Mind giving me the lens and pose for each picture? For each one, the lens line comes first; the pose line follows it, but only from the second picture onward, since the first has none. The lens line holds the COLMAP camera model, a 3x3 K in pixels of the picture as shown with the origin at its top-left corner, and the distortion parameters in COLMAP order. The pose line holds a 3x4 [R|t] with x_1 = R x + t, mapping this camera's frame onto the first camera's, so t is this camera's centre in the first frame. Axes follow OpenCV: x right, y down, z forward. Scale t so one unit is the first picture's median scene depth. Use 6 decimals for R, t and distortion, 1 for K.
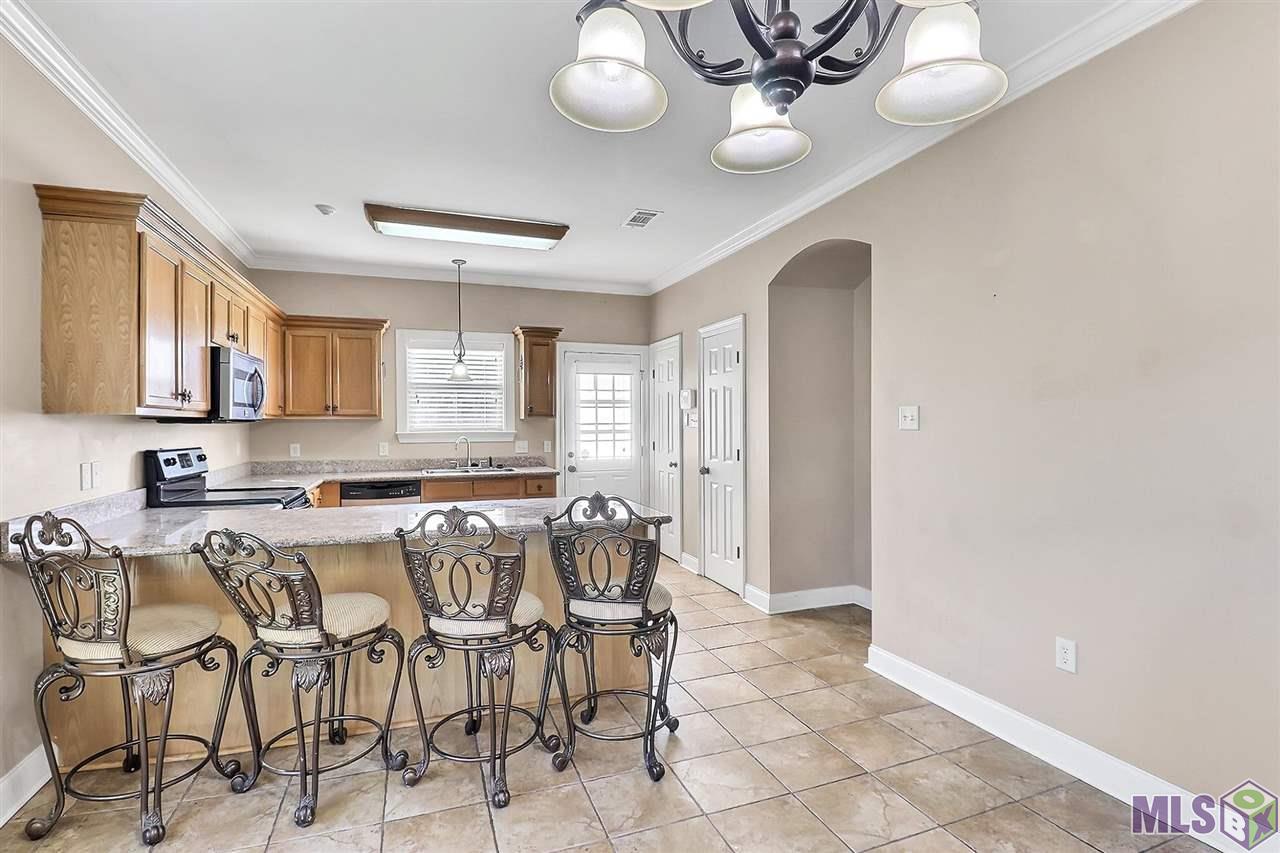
lens RADIAL K [[610.6, 0, 640.0], [0, 610.6, 426.5], [0, 0, 1]] dist [-0.016676, -0.000315]
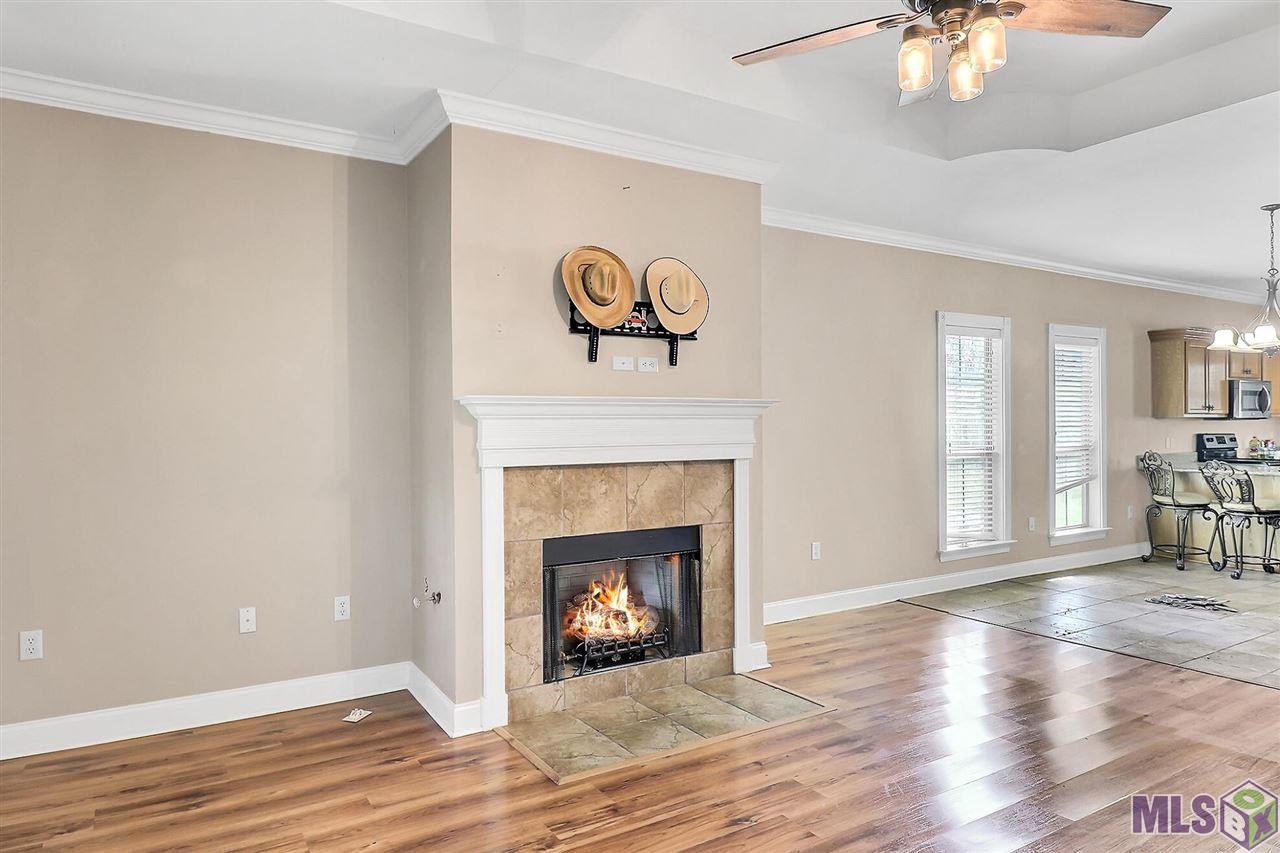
lens RADIAL K [[808.5, 0, 640.0], [0, 808.5, 426.5], [0, 0, 1]] dist [0.003869, -0.001188]
pose [[0.193875, 0.000059, -0.981026, 1.486430], [0.006461, 0.999978, 0.001337, -0.000683], [0.981005, -0.006598, 0.193870, -1.365252]]
